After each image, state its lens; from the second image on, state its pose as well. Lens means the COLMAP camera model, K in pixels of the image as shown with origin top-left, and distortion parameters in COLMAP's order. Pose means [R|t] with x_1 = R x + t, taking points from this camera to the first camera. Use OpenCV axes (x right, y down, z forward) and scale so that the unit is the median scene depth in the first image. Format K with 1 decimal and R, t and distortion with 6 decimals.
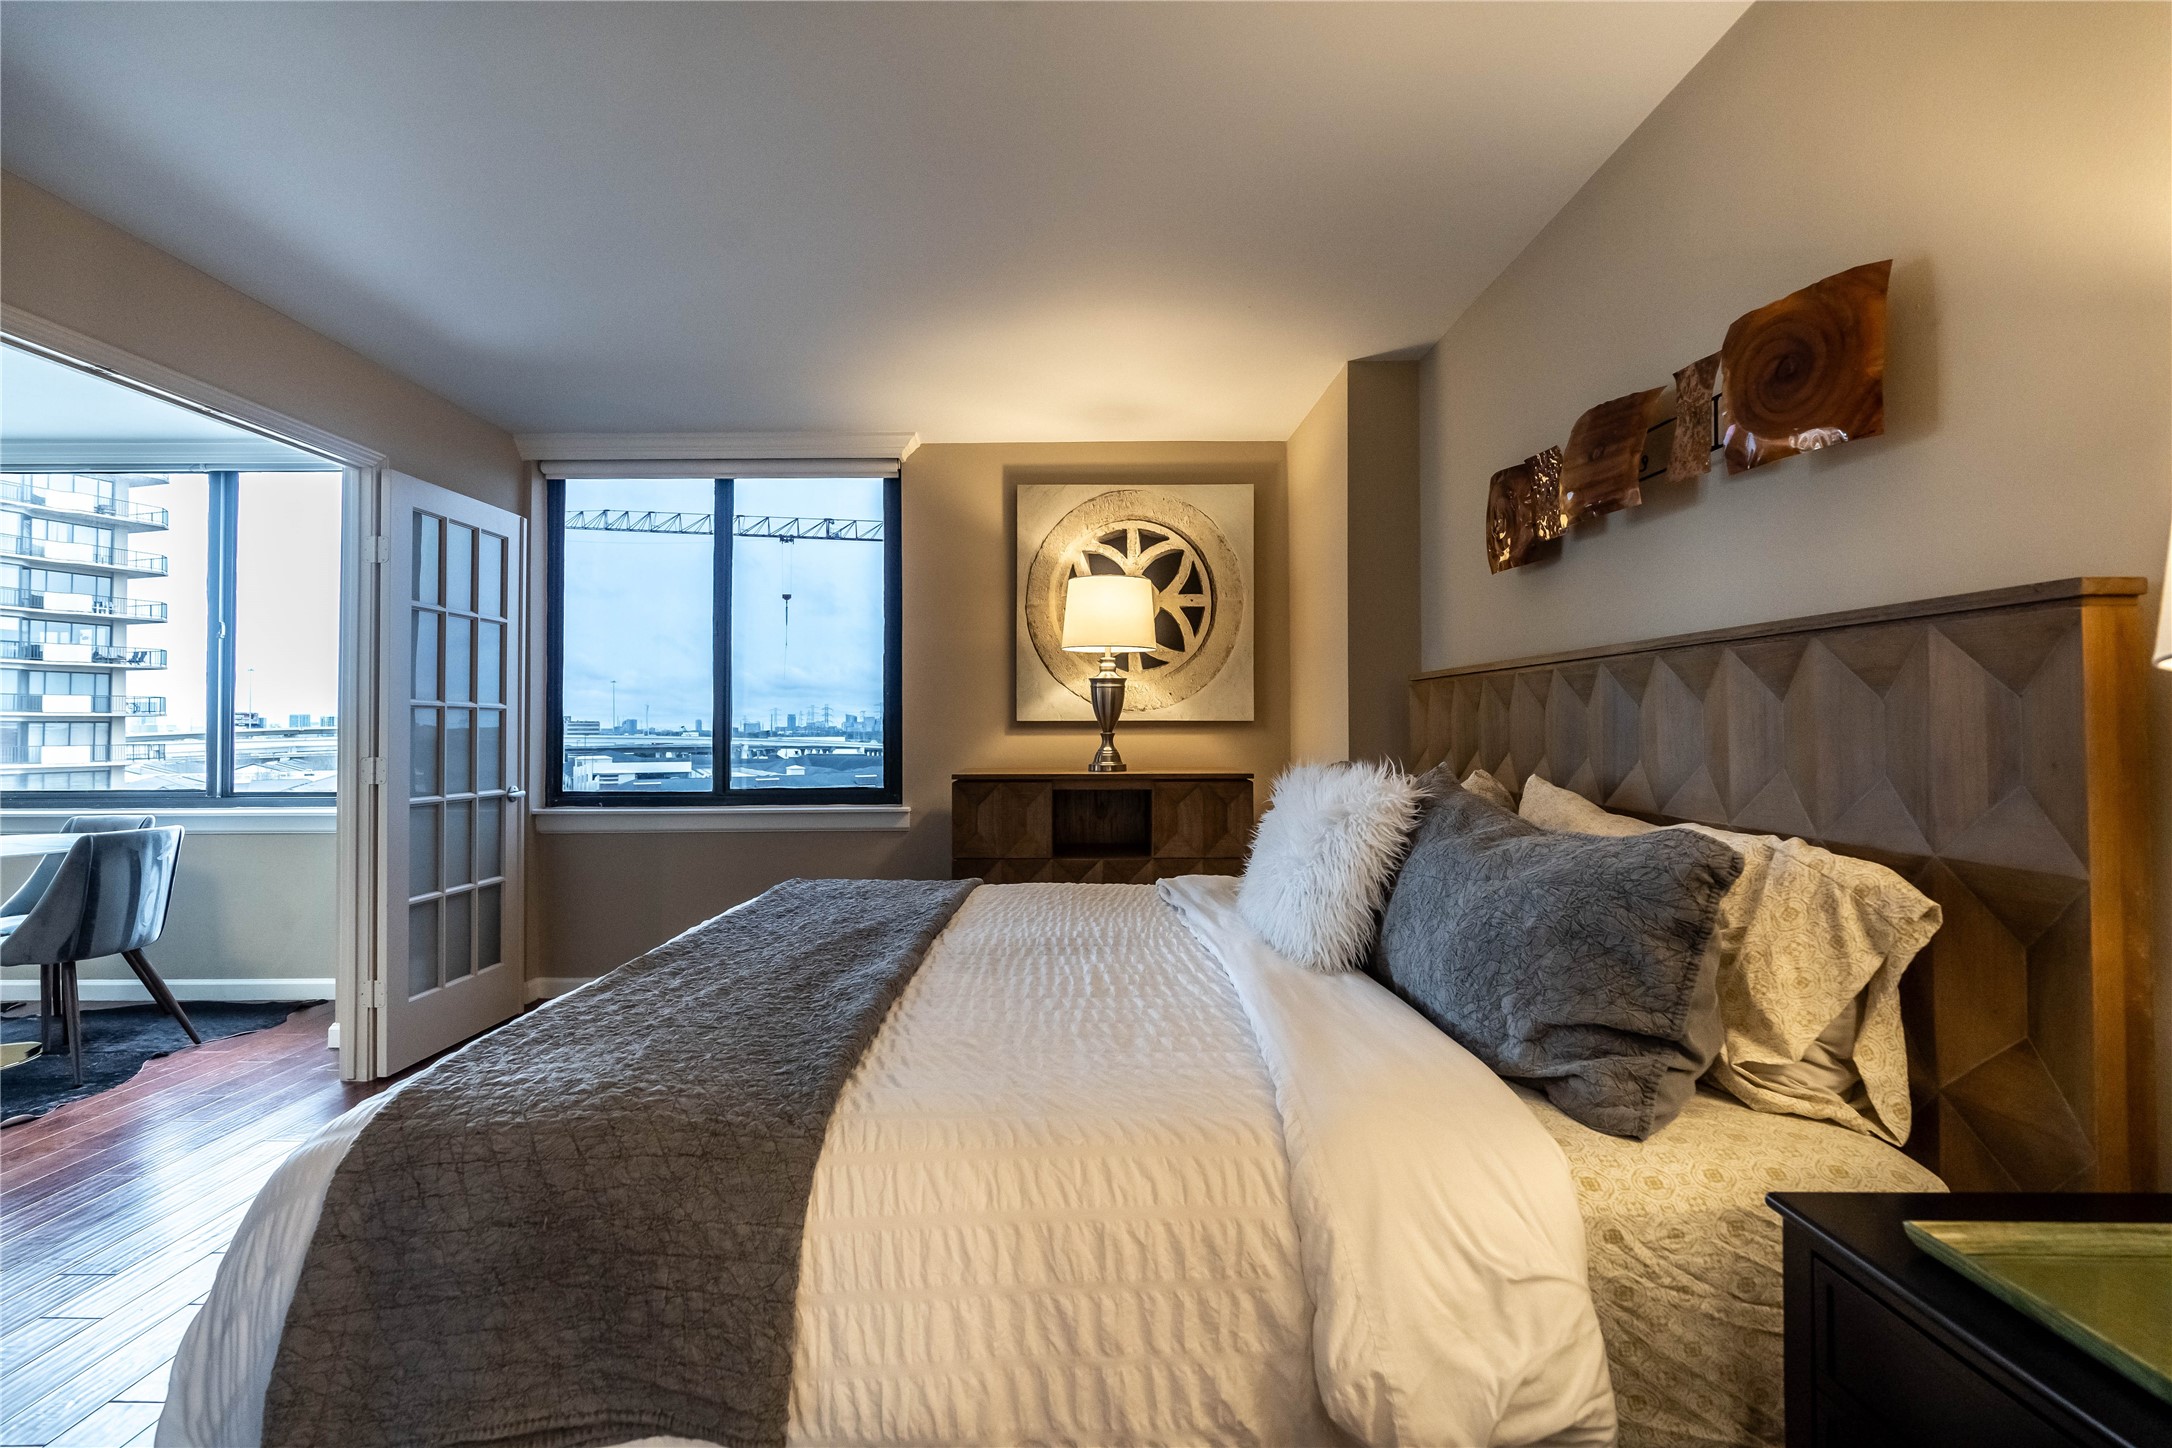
lens RADIAL K [[1015.1, 0, 1077.2], [0, 1015.1, 683.2], [0, 0, 1]] dist [-0.001072, -0.000342]
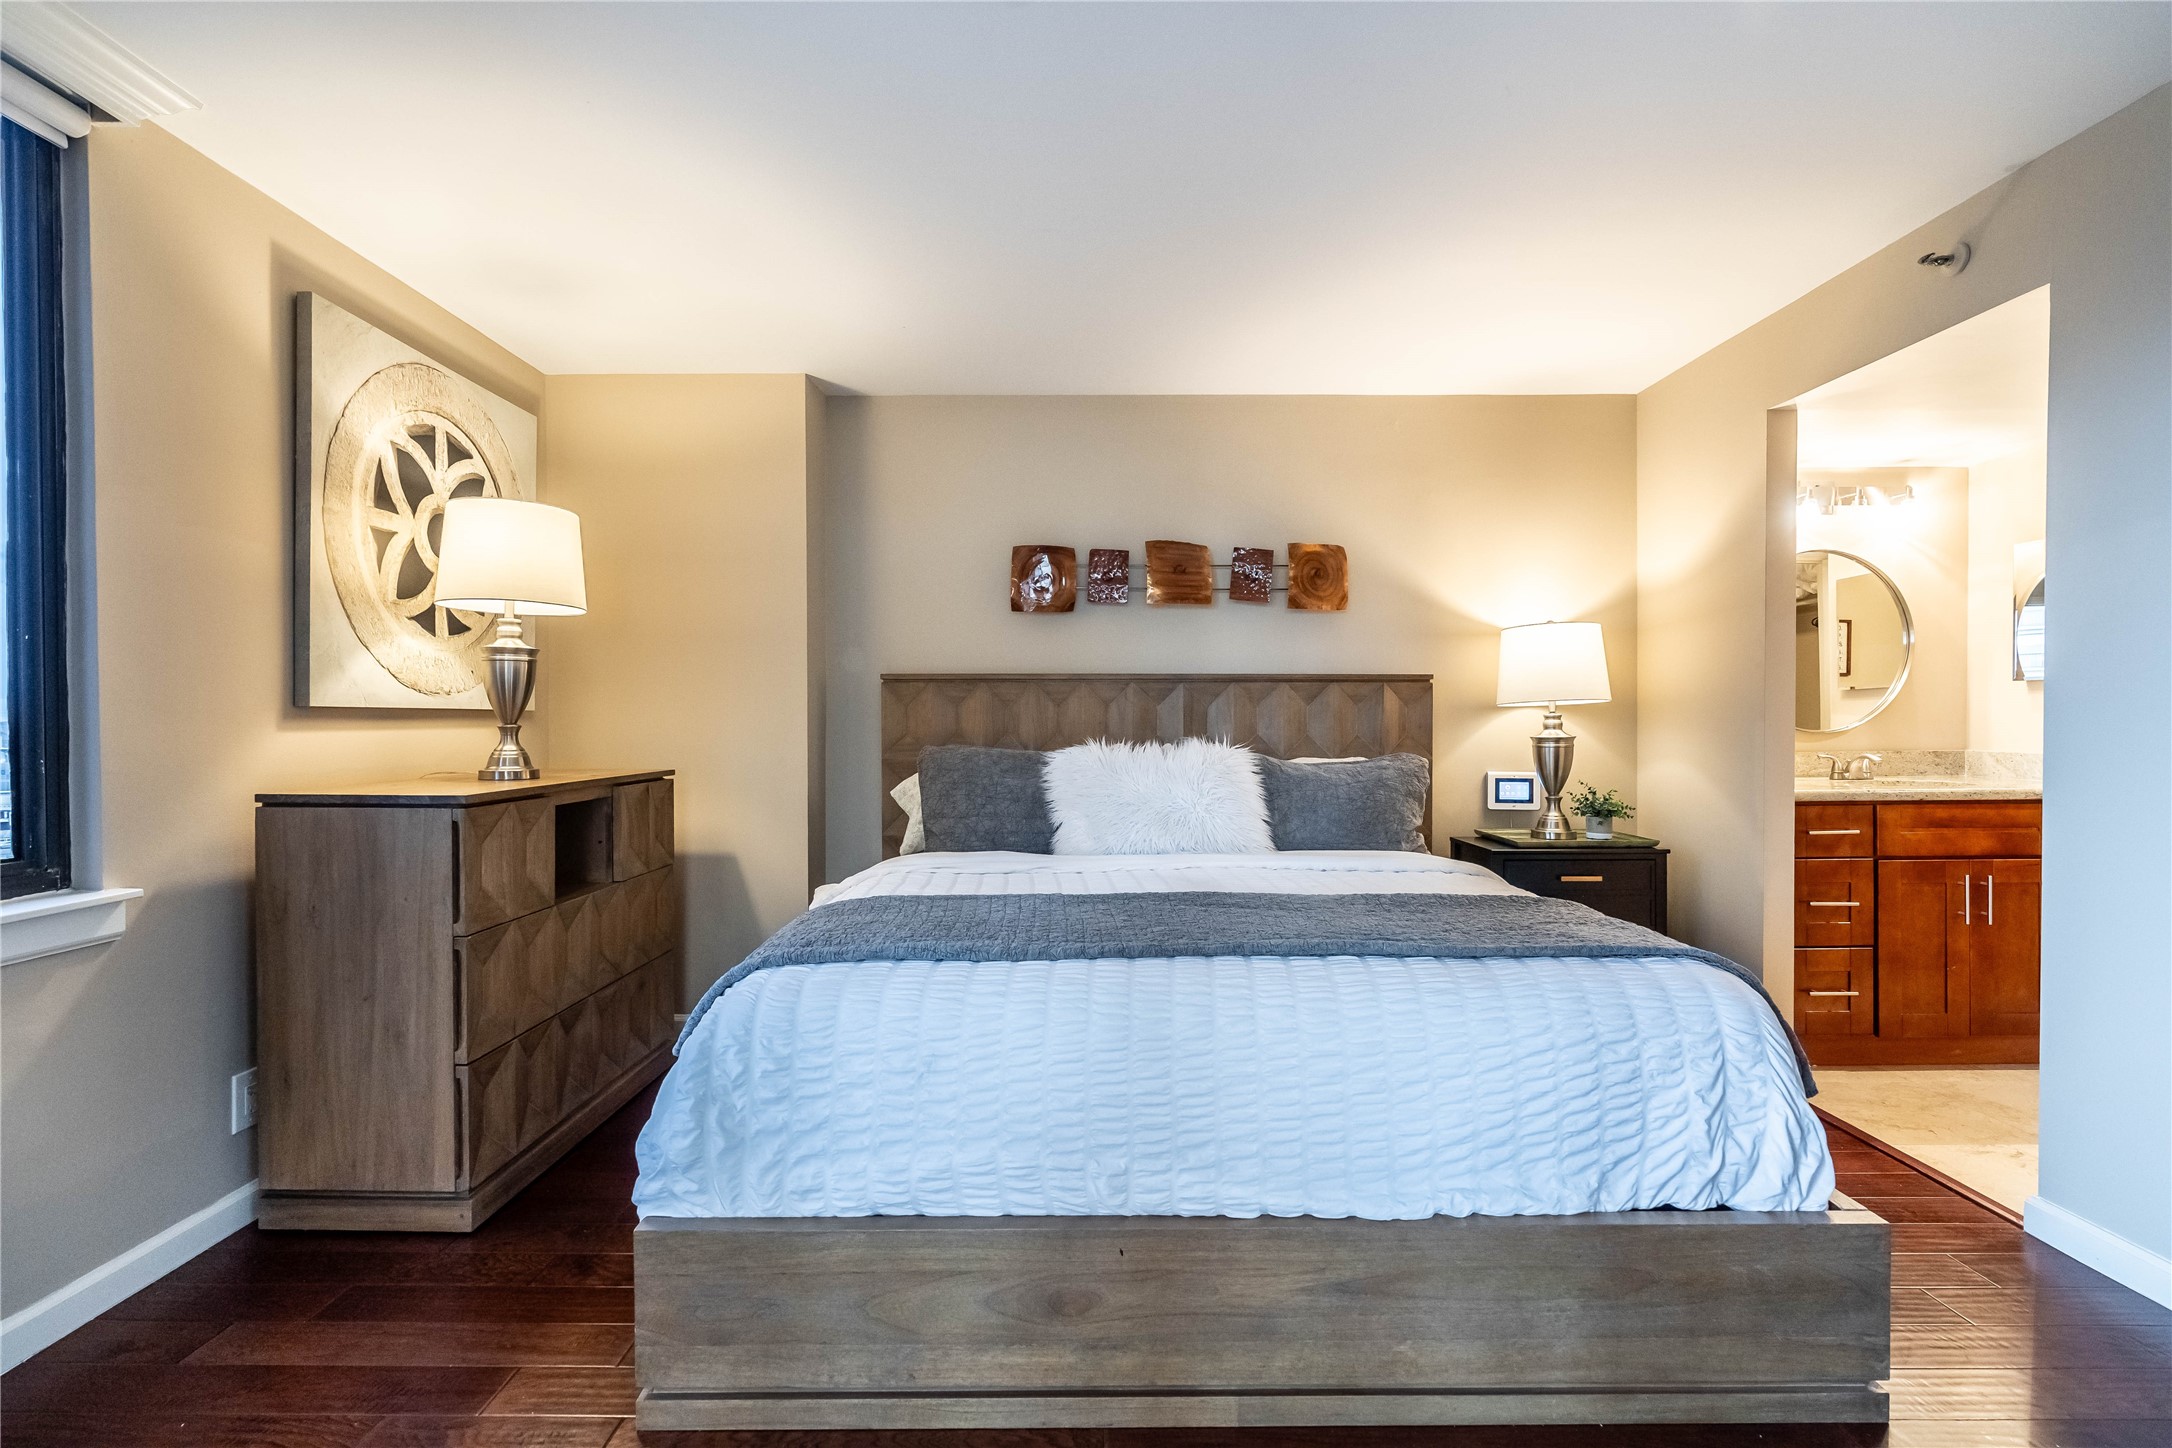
lens RADIAL K [[996.6, 0, 1086.0], [0, 996.6, 724.0], [0, 0, 1]] dist [0.000179, 0.000039]
pose [[-0.014395, -0.002770, 0.999893, -0.627055], [-0.040805, 0.999165, 0.002180, 0.027775], [-0.999063, -0.040769, -0.014496, 0.567617]]
